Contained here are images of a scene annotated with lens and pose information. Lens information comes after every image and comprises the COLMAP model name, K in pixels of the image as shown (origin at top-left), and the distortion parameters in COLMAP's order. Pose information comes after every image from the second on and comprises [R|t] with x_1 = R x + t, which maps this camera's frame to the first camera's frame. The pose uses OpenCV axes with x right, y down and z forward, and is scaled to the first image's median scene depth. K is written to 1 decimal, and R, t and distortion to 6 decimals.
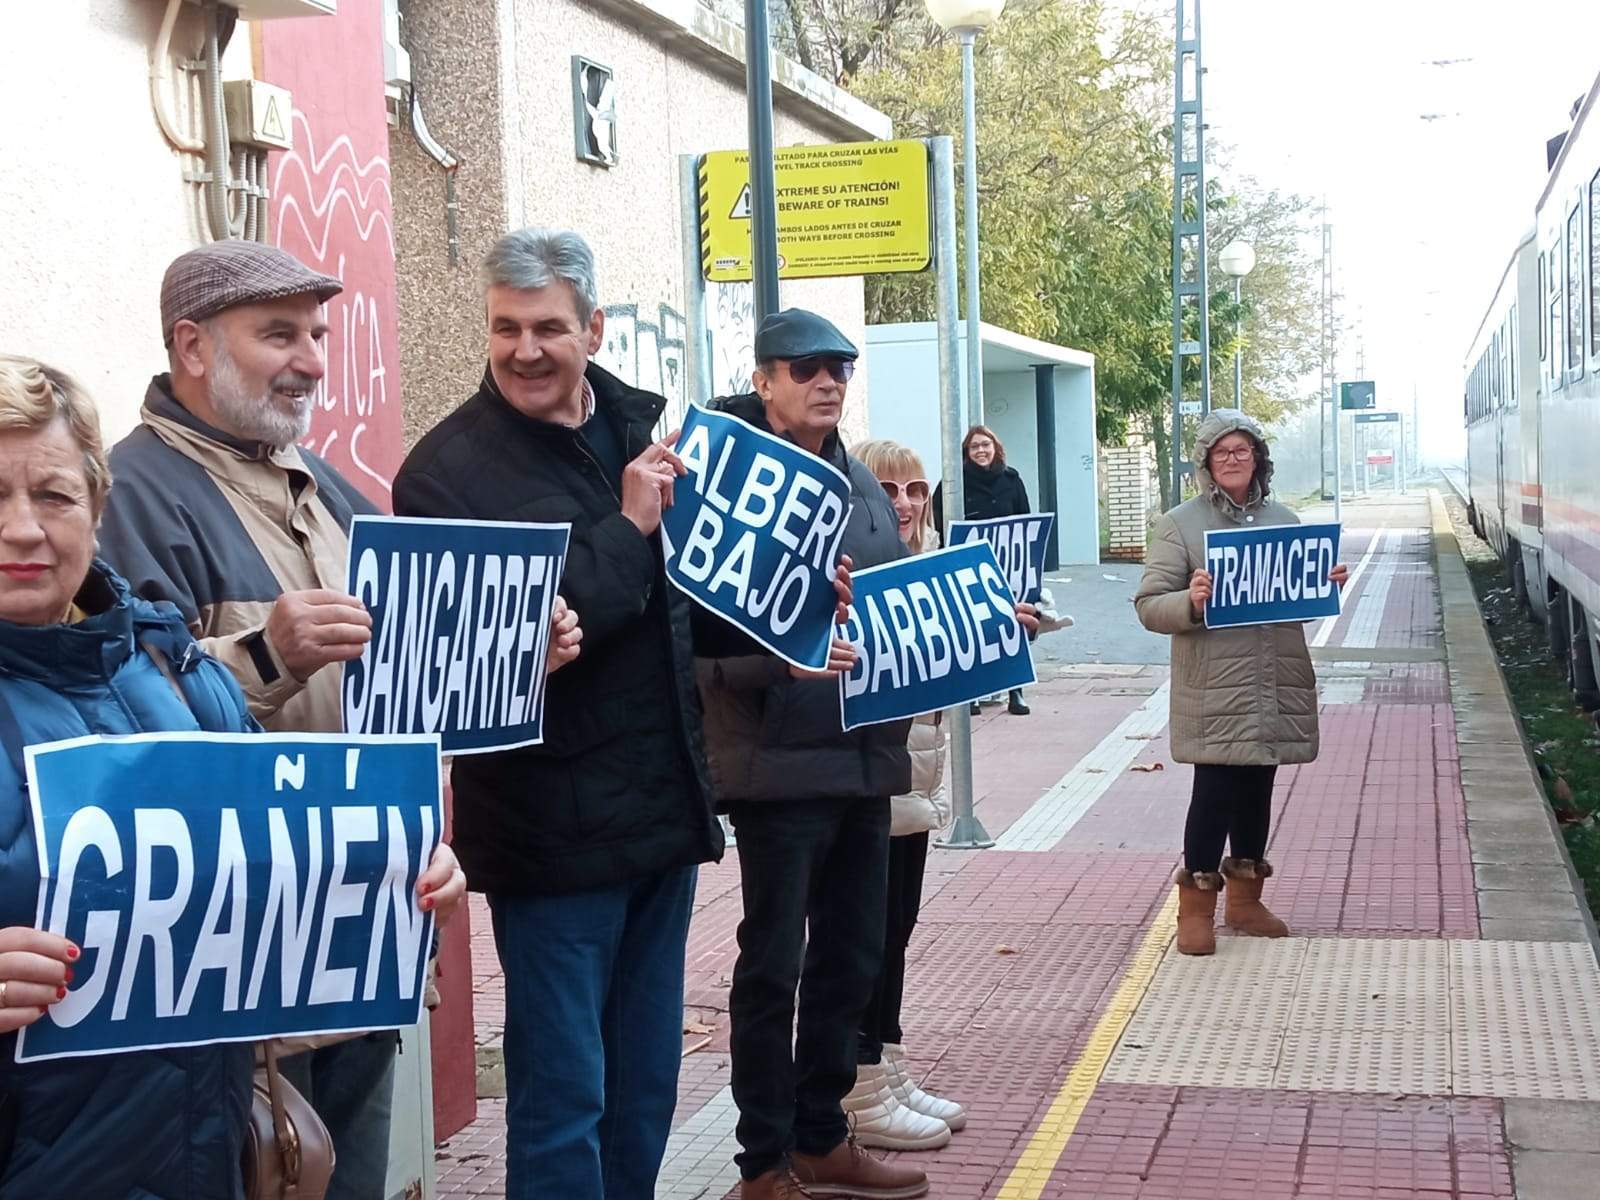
lens RADIAL K [[2951.2, 0, 764.0], [0, 2951.2, 648.6], [0, 0, 1]] dist [0.144452, -0.021155]
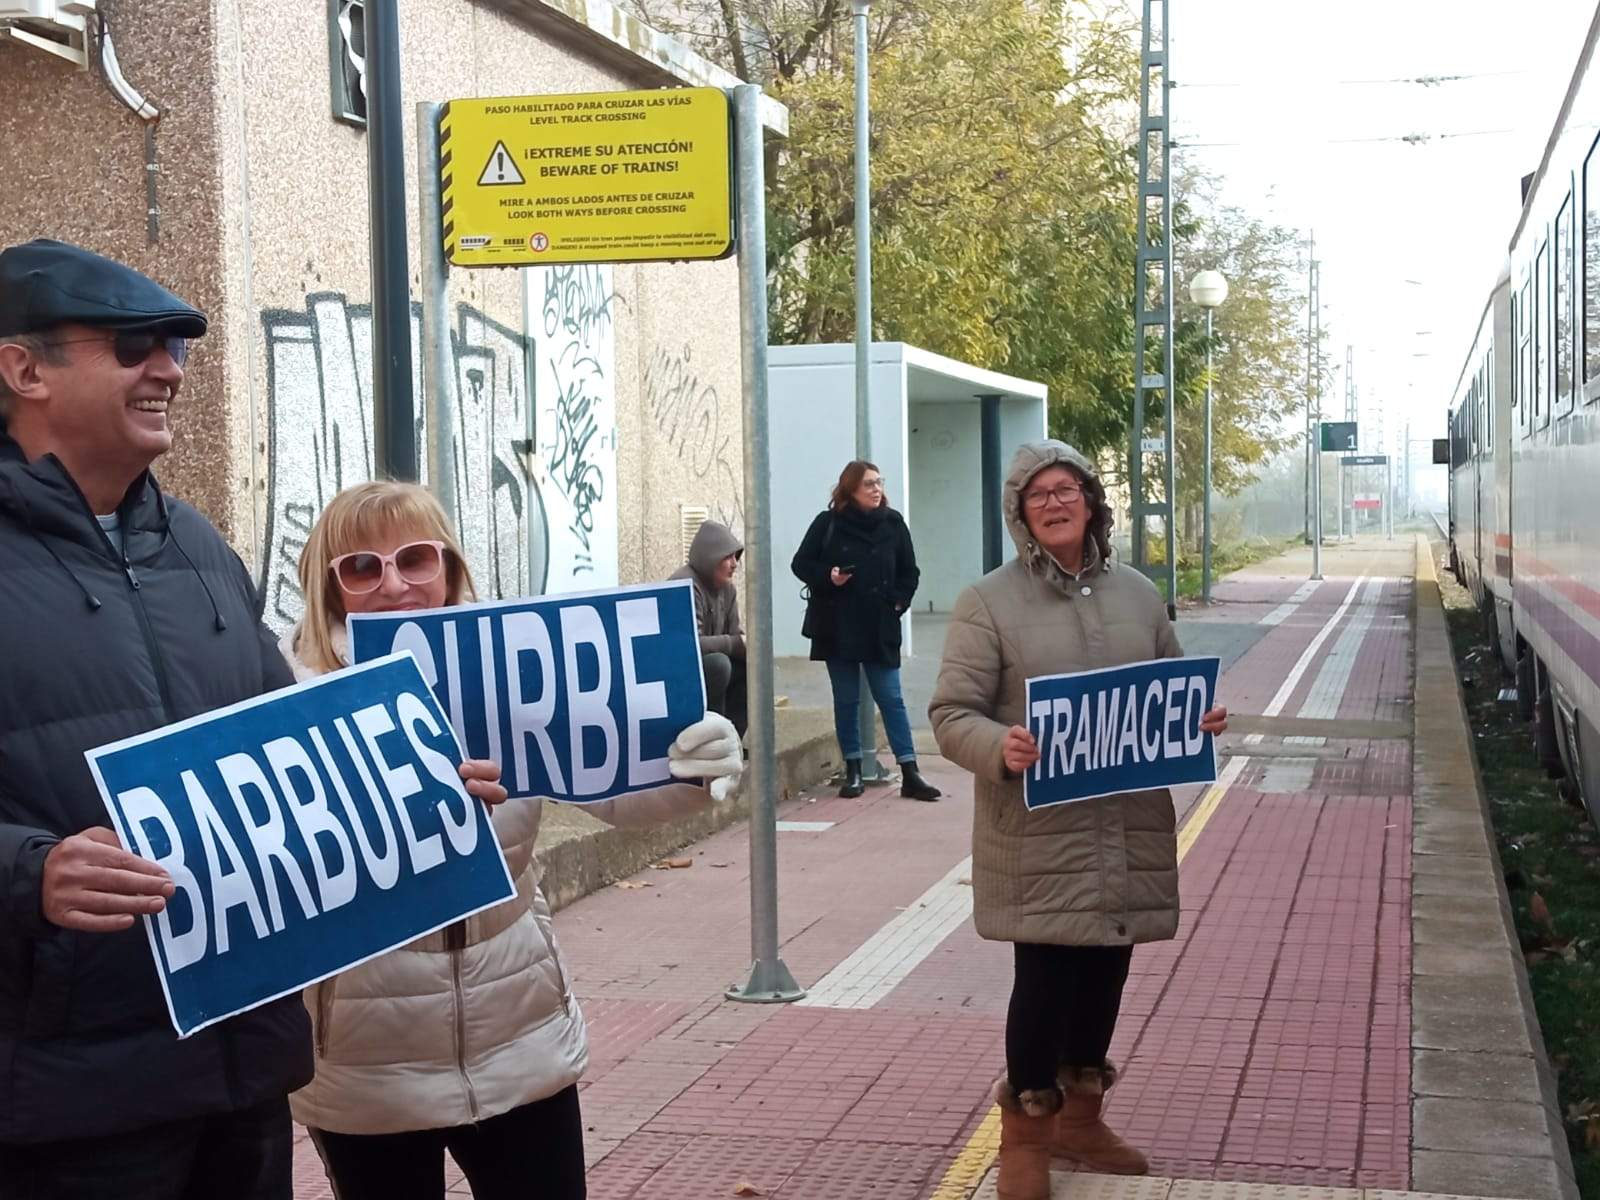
lens RADIAL K [[2822.9, 0, 800.0], [0, 2822.9, 600.0], [0, 0, 1]] dist [0.166643, -0.384472]
pose [[0.999804, 0.019732, 0.001834, 0.065315], [-0.019681, 0.999500, -0.024754, -0.017107], [-0.002321, 0.024713, 0.999692, 0.226311]]
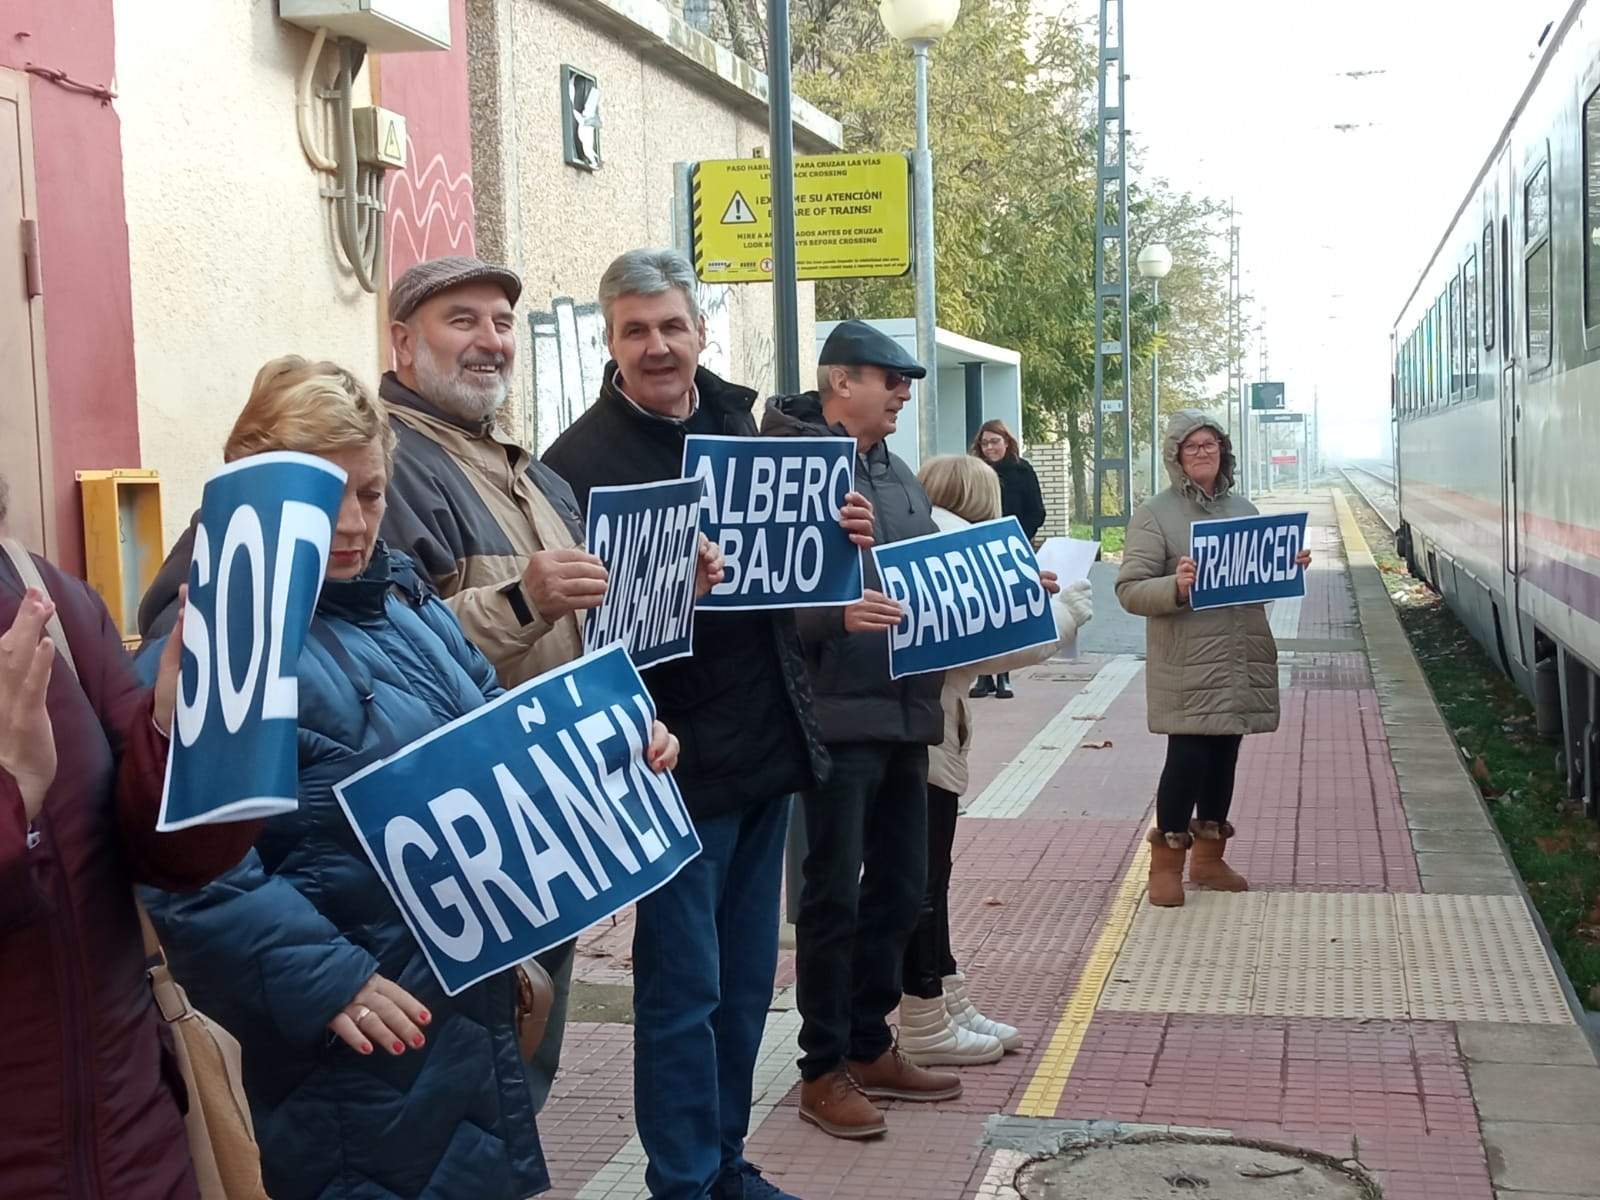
lens RADIAL K [[3016.1, 0, 799.9], [0, 3016.1, 635.9], [0, 0, 1]] dist [0.148339, 0.265426]
pose [[0.998650, 0.007067, 0.051456, -0.033930], [-0.006868, 0.999968, -0.004042, 0.006405], [-0.051483, 0.003684, 0.998667, -0.077424]]
